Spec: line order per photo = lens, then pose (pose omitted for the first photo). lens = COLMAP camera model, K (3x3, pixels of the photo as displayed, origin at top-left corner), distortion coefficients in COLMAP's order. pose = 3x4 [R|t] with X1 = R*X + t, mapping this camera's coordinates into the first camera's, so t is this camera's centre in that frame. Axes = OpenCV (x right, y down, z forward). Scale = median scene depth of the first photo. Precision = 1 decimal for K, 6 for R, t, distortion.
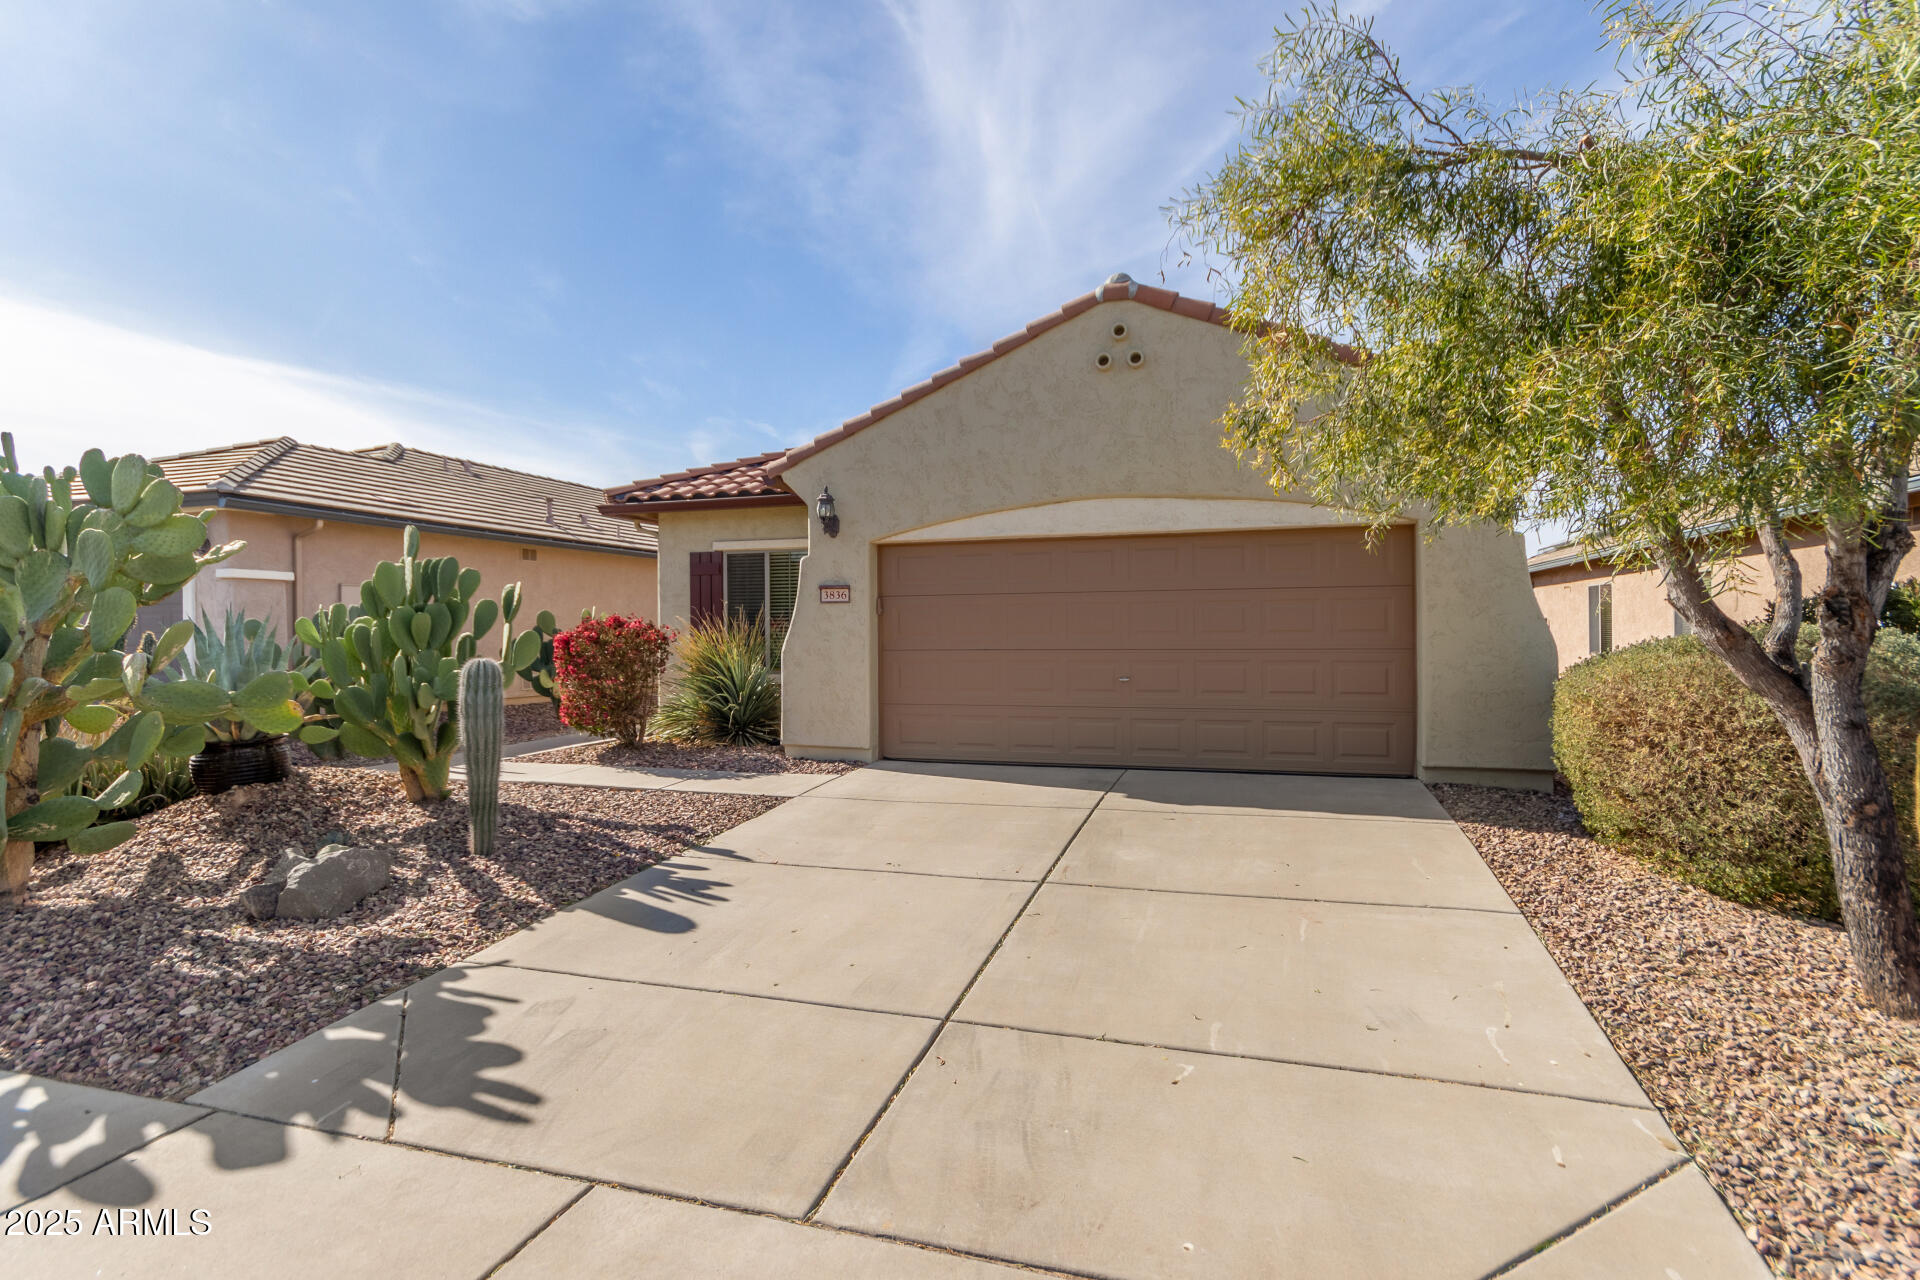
lens RADIAL K [[926.7, 0, 945.0], [0, 926.7, 634.3], [0, 0, 1]] dist [0.018293, -0.000509]
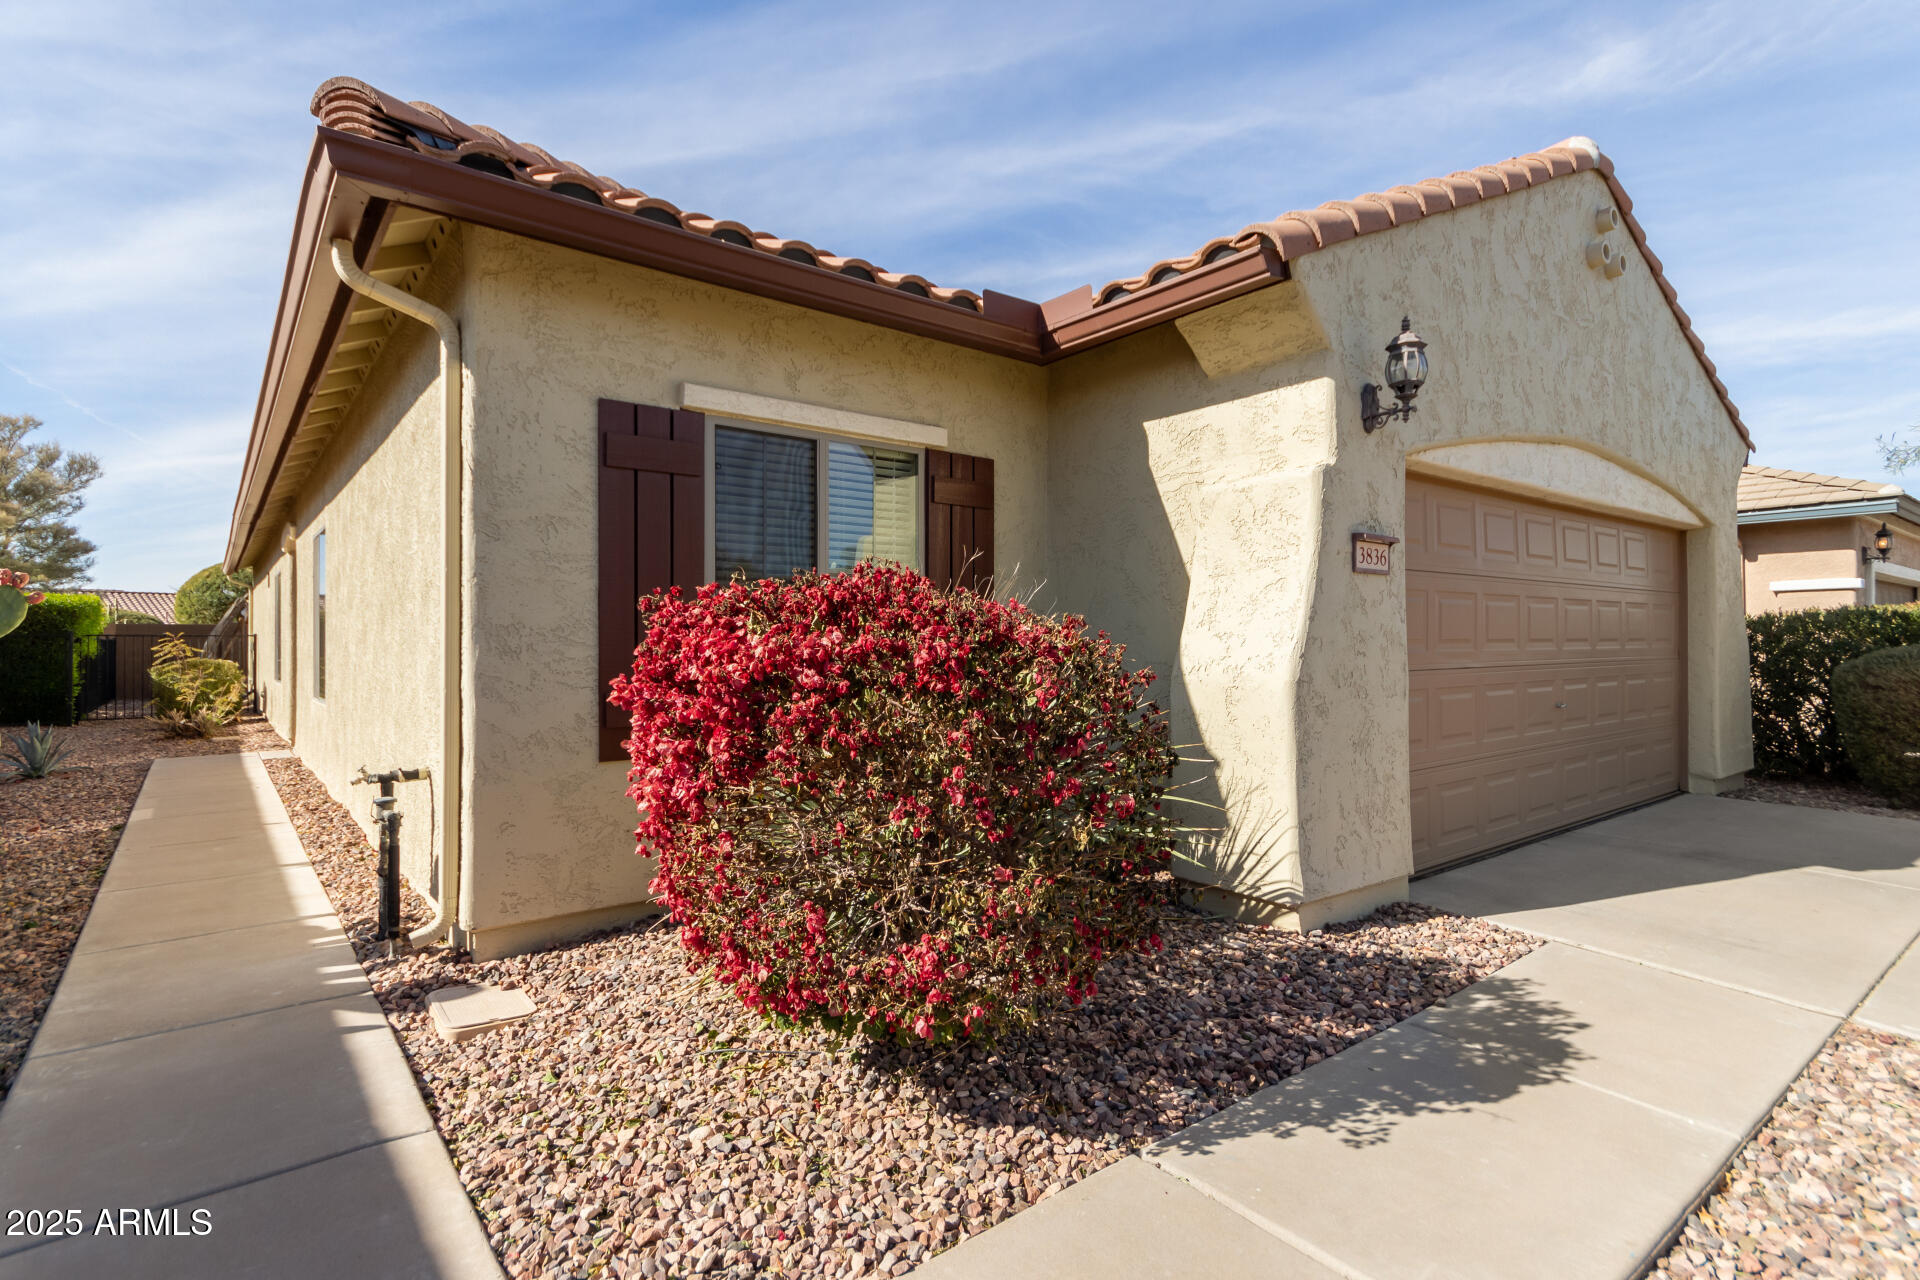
lens RADIAL K [[926.7, 0, 945.0], [0, 926.7, 634.3], [0, 0, 1]] dist [0.018293, -0.000509]
pose [[0.567516, 0.010791, 0.823292, -0.836783], [-0.002277, 0.999931, -0.011536, 0.003515], [-0.823359, 0.004672, 0.567501, 1.224526]]
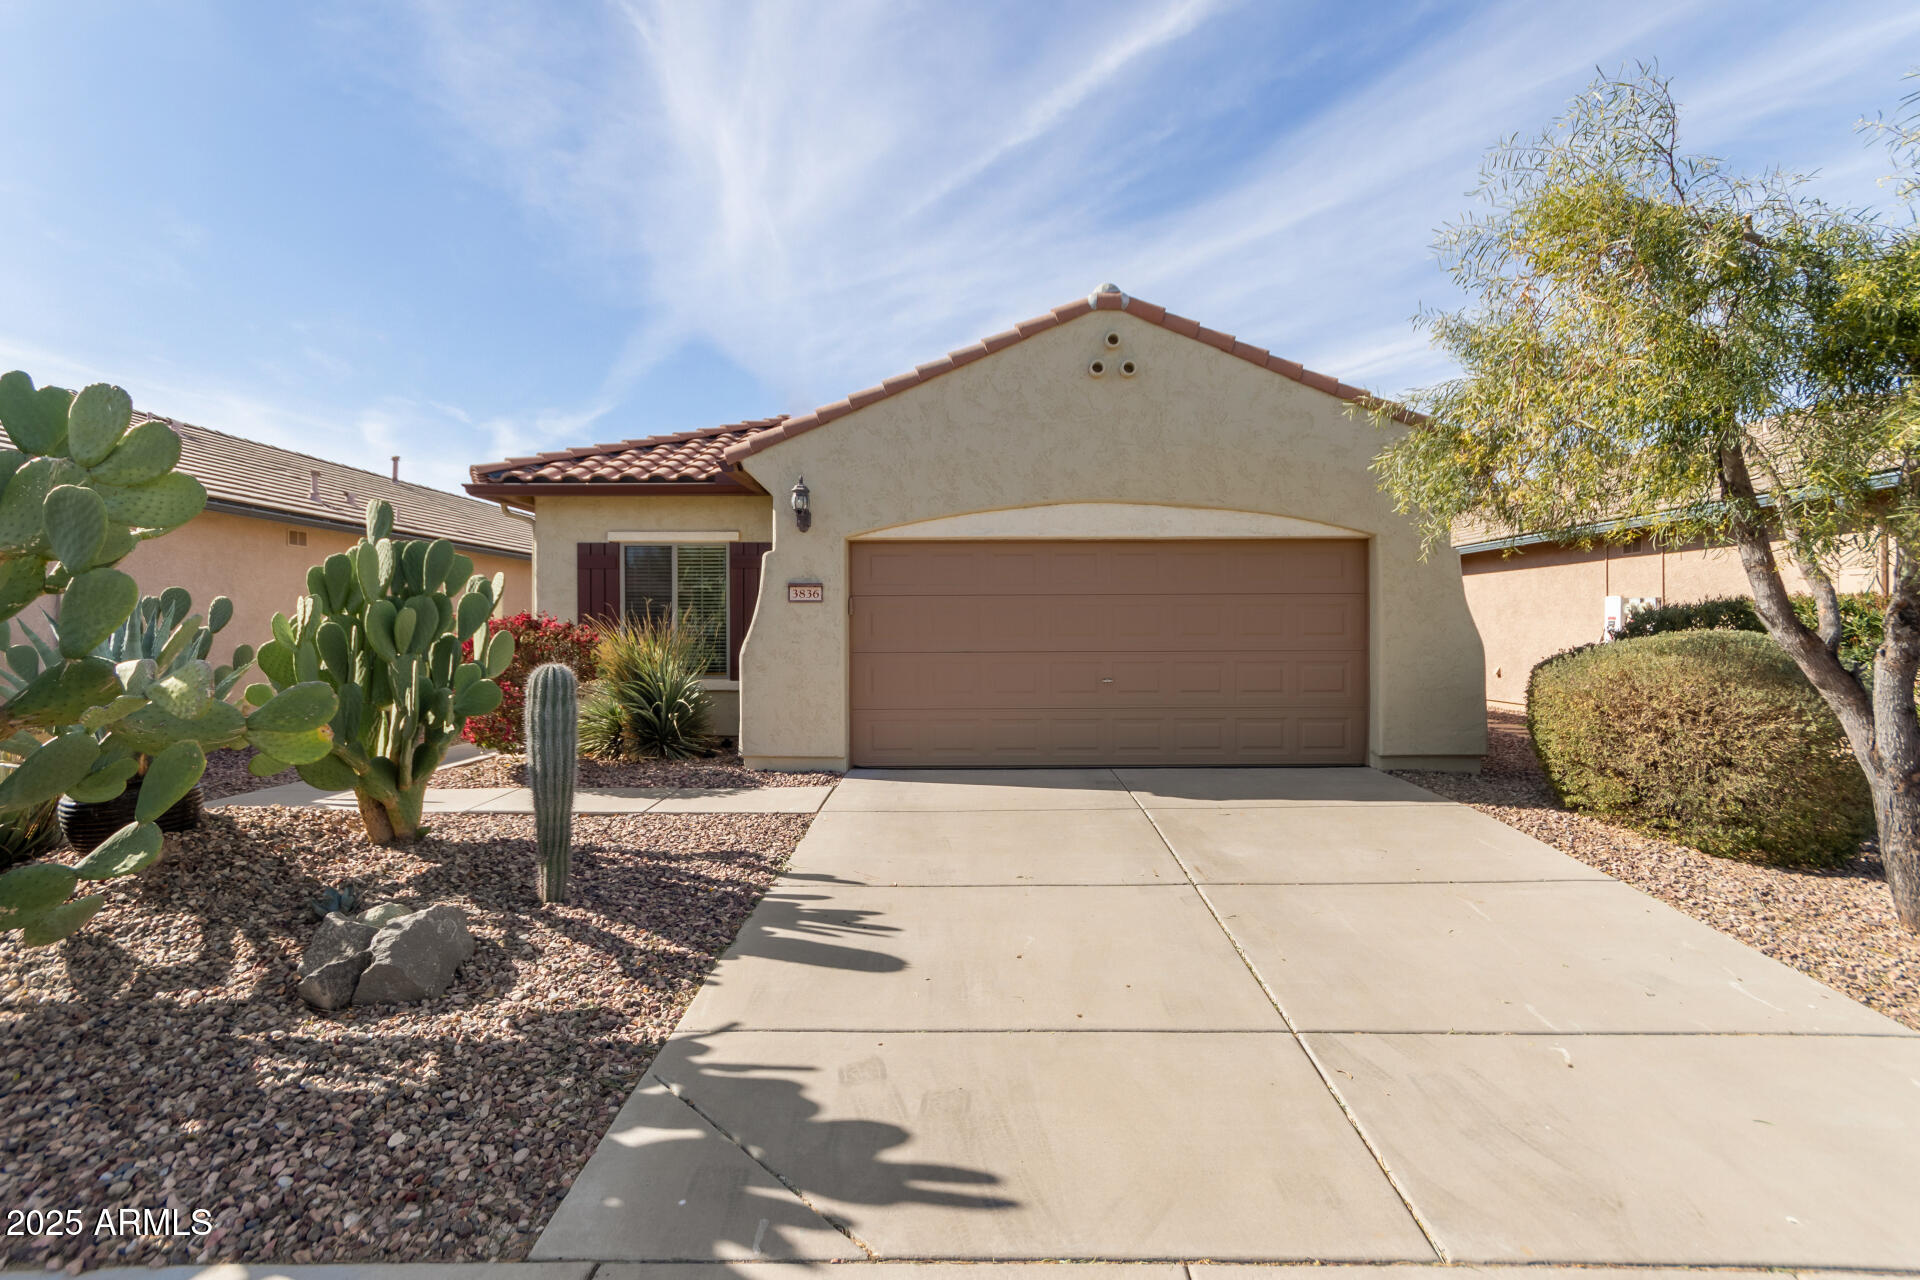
lens RADIAL K [[926.7, 0, 945.0], [0, 926.7, 634.3], [0, 0, 1]] dist [0.018293, -0.000509]
pose [[0.956668, 0.003107, 0.291164, -0.343283], [-0.002624, 0.999994, -0.002049, -0.000018], [-0.291169, 0.001196, 0.956671, 0.091432]]
